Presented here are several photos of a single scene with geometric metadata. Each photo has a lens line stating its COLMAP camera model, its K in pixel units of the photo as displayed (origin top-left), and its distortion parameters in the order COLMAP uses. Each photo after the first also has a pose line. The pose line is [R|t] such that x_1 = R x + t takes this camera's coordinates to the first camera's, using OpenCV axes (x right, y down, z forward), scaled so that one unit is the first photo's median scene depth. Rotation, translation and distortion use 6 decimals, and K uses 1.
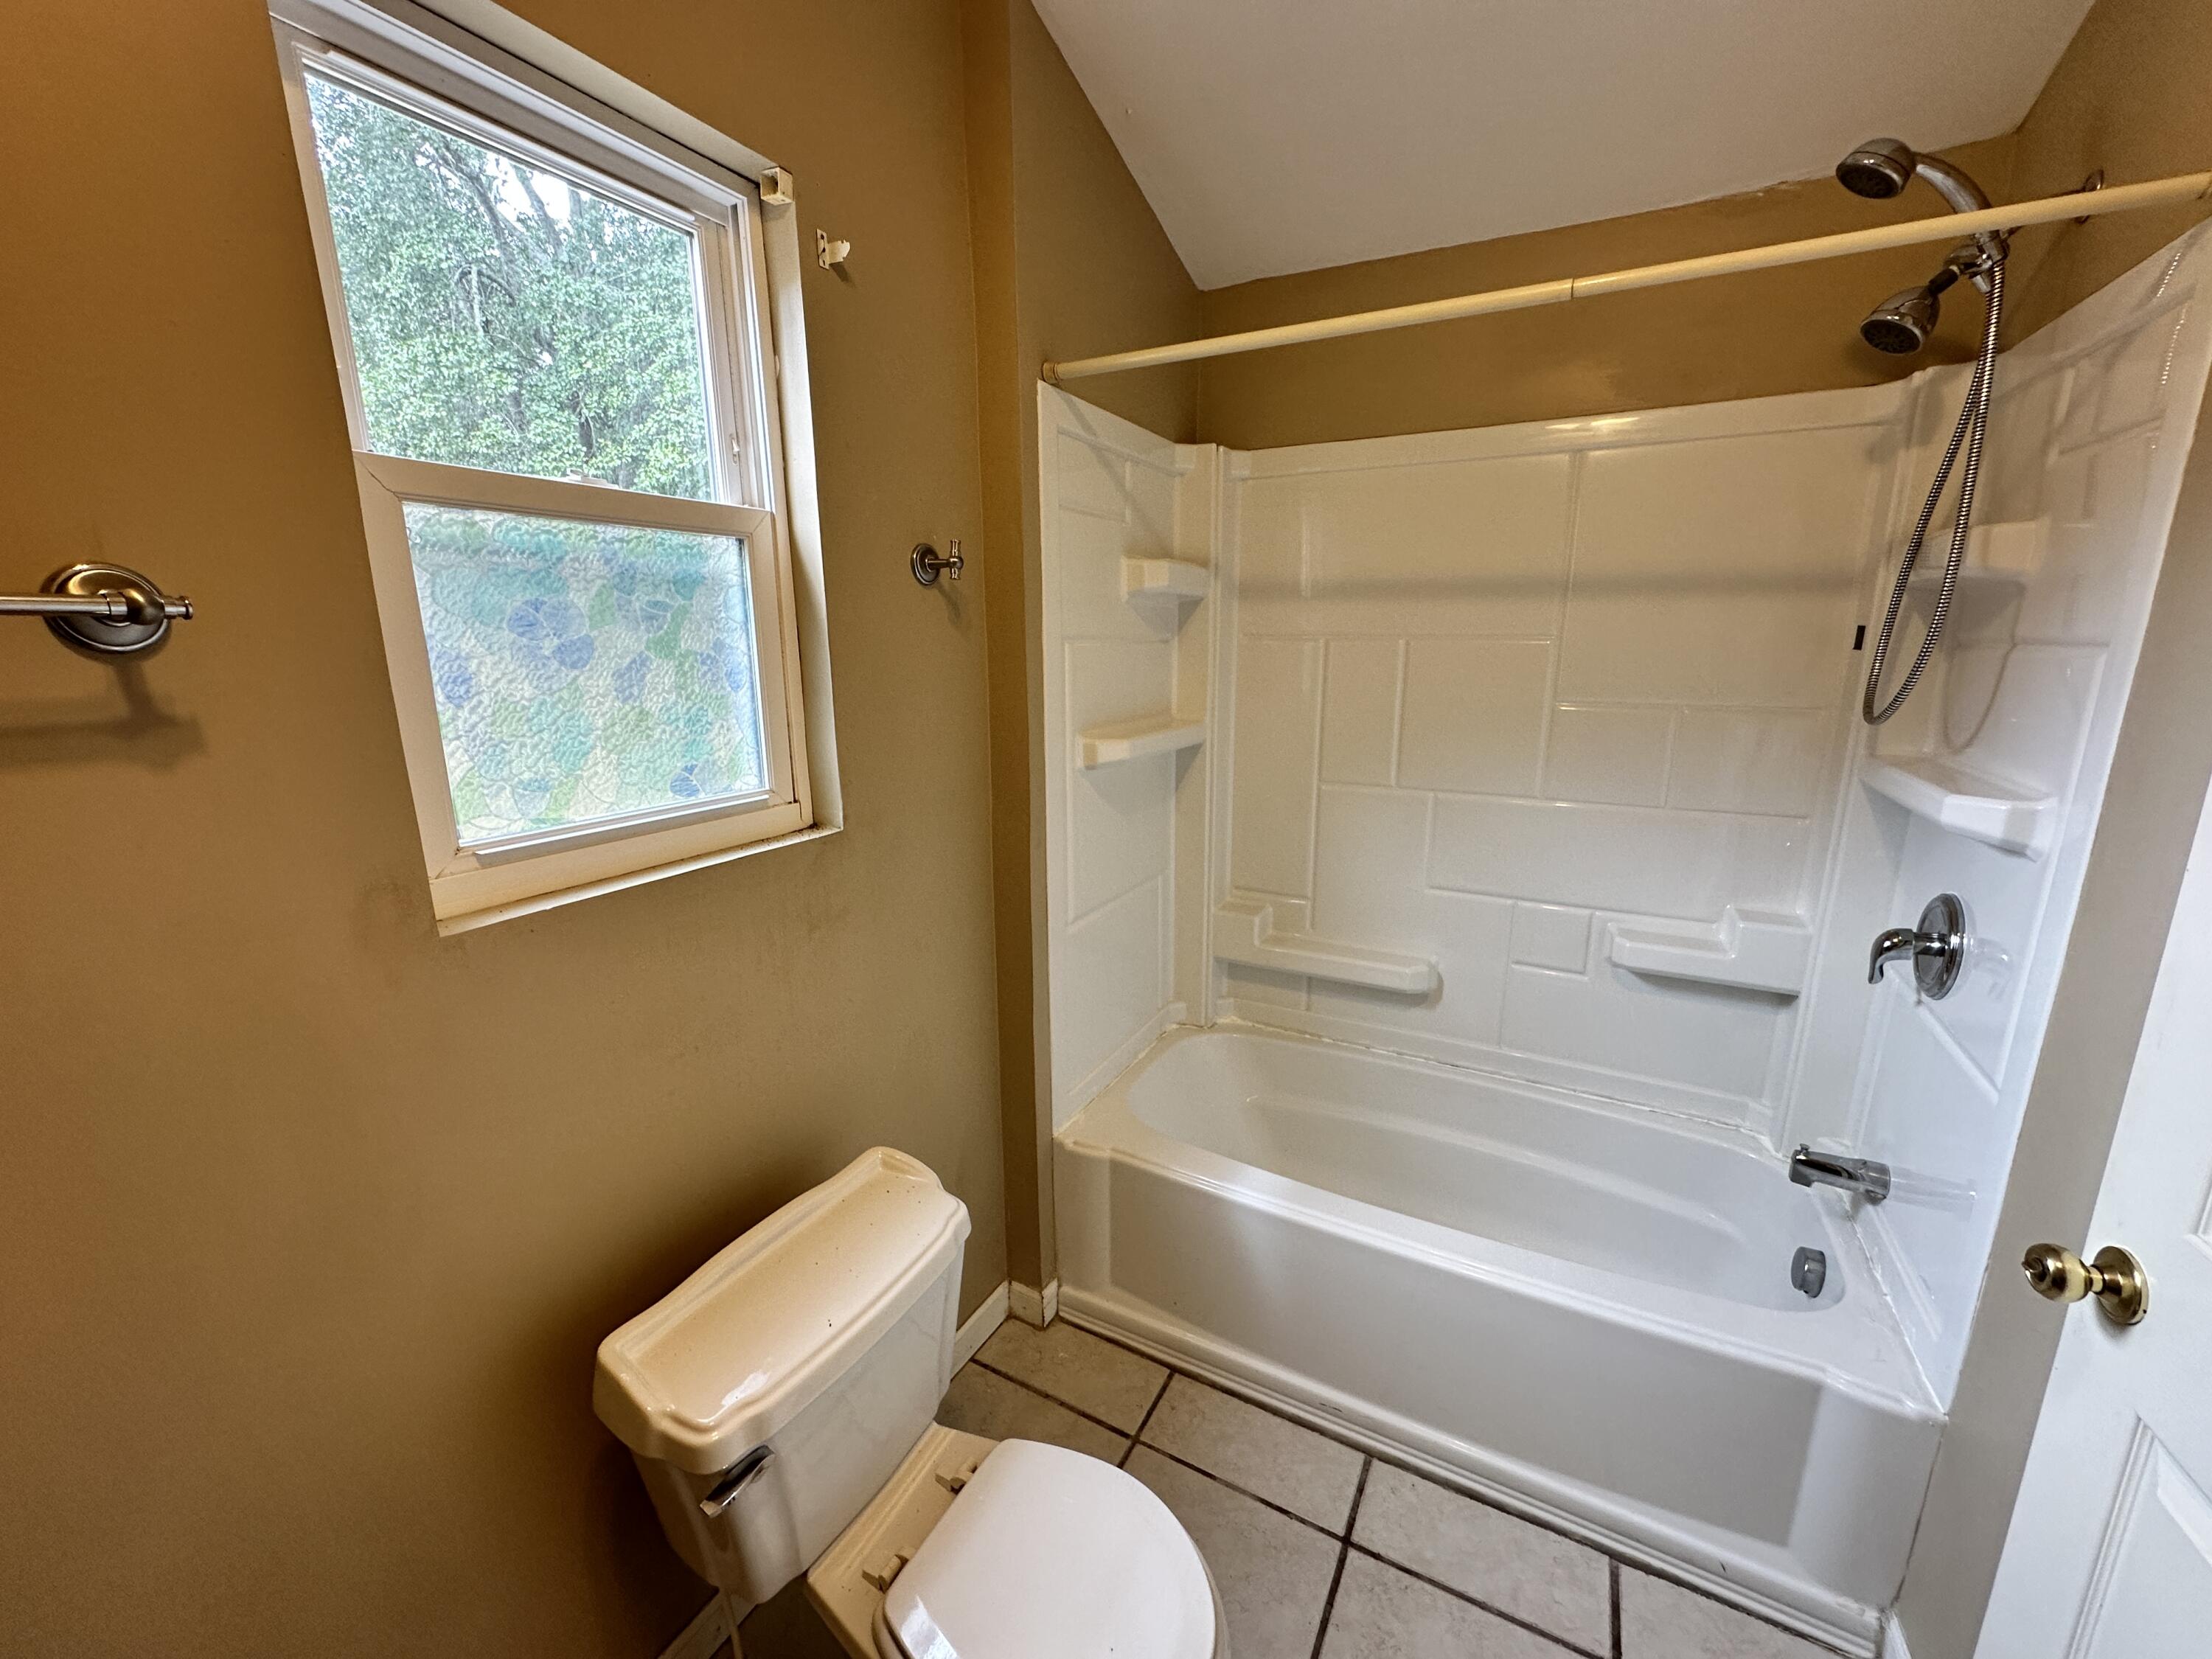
lens RADIAL K [[876.1, 0, 1115.4], [0, 876.1, 831.3], [0, 0, 1]] dist [-0.002157, 0.000109]
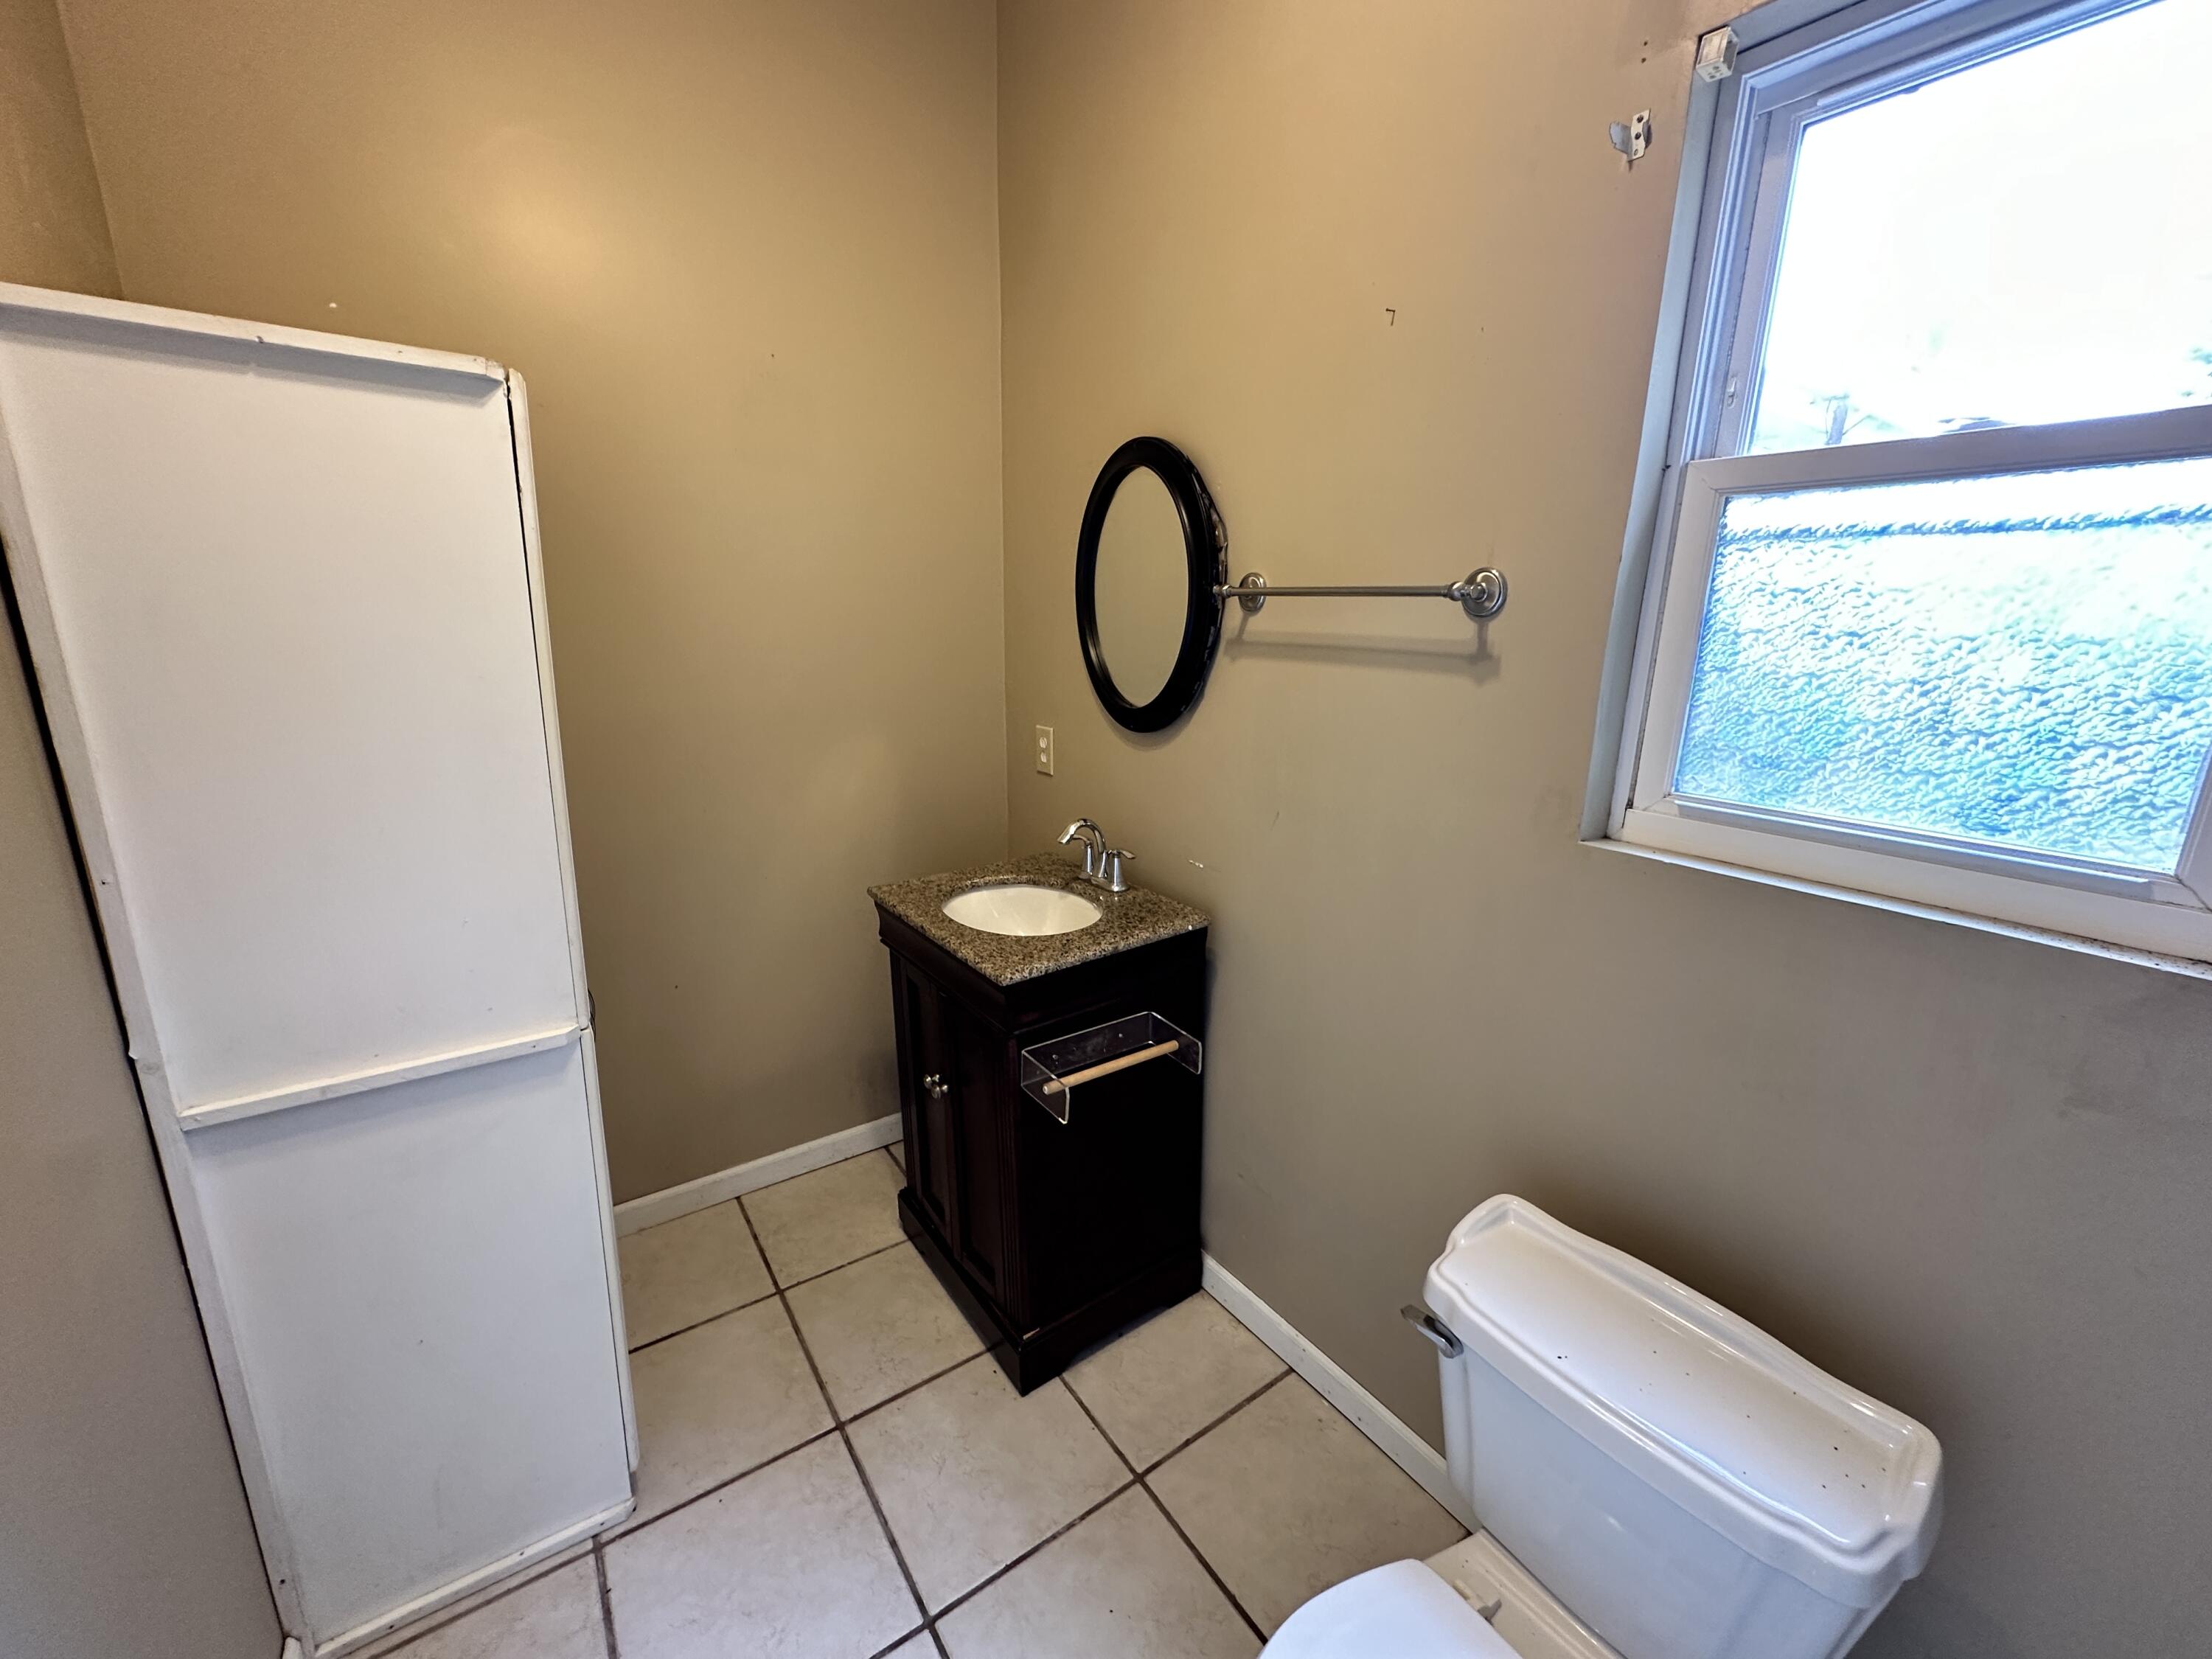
lens RADIAL K [[876.1, 0, 1115.4], [0, 876.1, 831.3], [0, 0, 1]] dist [-0.002157, 0.000109]
pose [[-0.439377, 0.211659, -0.873011, 0.593138], [-0.215422, 0.918660, 0.331146, -0.157993], [0.872090, 0.333564, -0.358042, 0.766492]]
